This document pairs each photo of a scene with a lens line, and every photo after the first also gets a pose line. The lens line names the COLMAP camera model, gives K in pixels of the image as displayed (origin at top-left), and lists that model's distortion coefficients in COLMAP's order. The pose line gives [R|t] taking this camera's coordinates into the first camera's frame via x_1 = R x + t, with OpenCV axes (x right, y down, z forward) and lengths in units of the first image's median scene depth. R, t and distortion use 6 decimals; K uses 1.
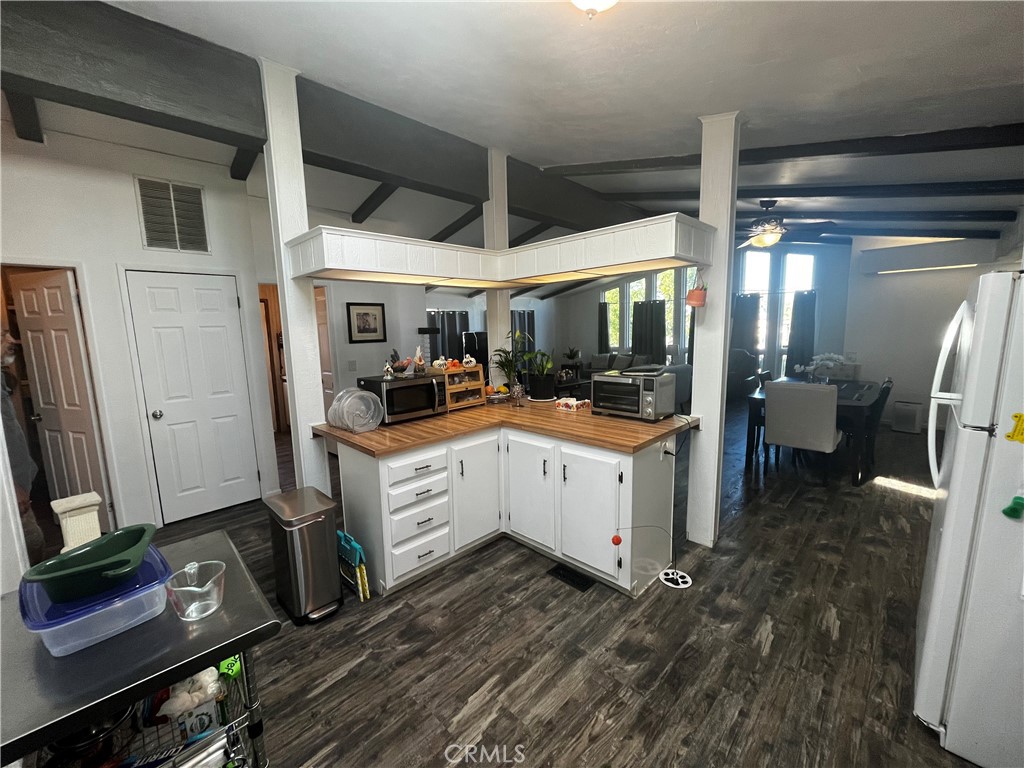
lens RADIAL K [[409.2, 0, 513.0], [0, 409.2, 385.7], [0, 0, 1]] dist [0.000138, 0.000058]
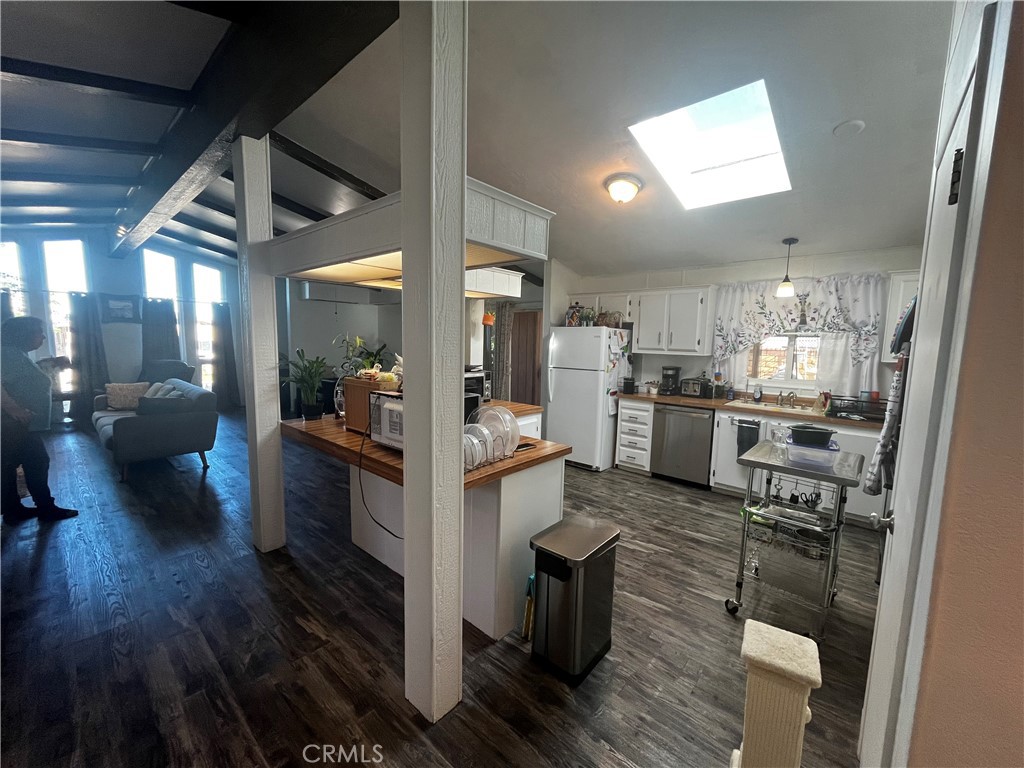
lens RADIAL K [[409.2, 0, 513.0], [0, 409.2, 386.1], [0, 0, 1]] dist [0.000138, 0.000058]
pose [[-0.060228, -0.091730, 0.993961, -1.649535], [0.113574, 0.988672, 0.098124, -0.146328], [-0.991702, 0.118798, -0.049127, 1.417428]]
